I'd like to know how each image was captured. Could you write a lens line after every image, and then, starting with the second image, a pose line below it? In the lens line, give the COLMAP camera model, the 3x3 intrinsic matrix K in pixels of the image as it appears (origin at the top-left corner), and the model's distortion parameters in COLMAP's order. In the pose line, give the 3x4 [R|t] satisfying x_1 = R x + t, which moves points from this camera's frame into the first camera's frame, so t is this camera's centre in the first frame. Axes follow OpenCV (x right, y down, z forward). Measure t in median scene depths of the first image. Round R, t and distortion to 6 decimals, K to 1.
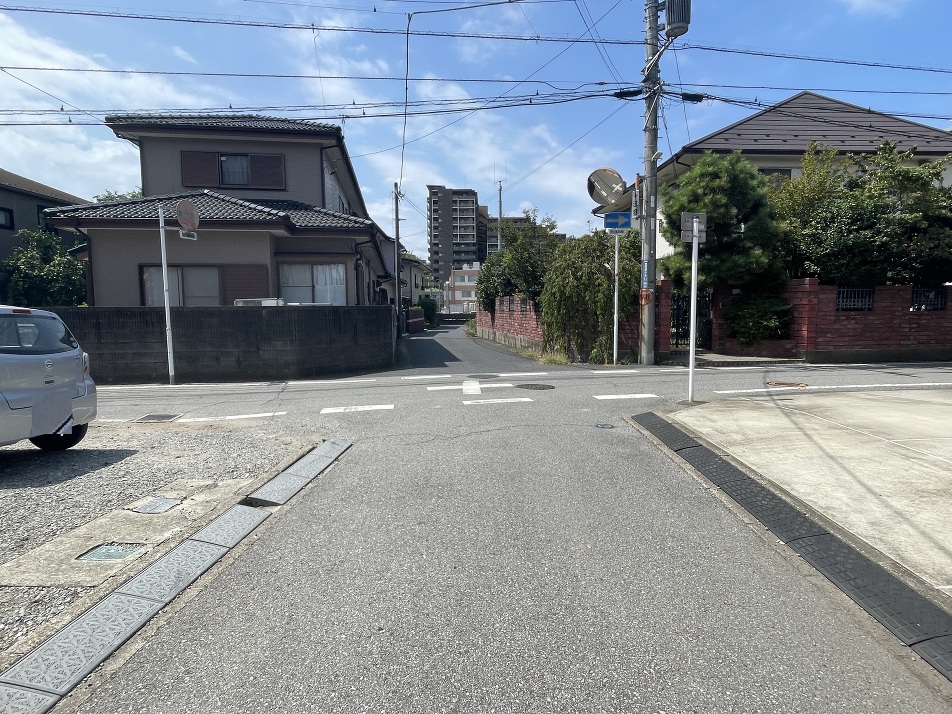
lens RADIAL K [[526.5, 0, 476.9], [0, 526.5, 357.6], [0, 0, 1]] dist [0.000720, 0.000008]
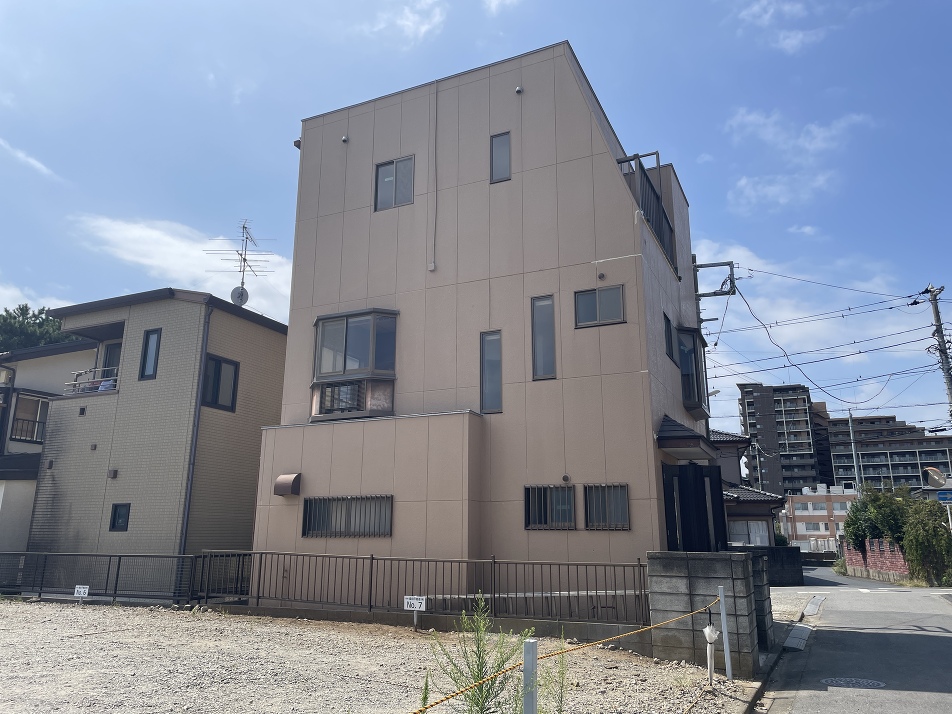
lens RADIAL K [[719.0, 0, 474.5], [0, 719.0, 357.3], [0, 0, 1]] dist [0.030797, -0.006036]
pose [[0.907249, -0.098921, -0.408796, -0.010852], [-0.045275, 0.943332, -0.328747, 0.015826], [0.418151, 0.316763, 0.851358, -0.182223]]
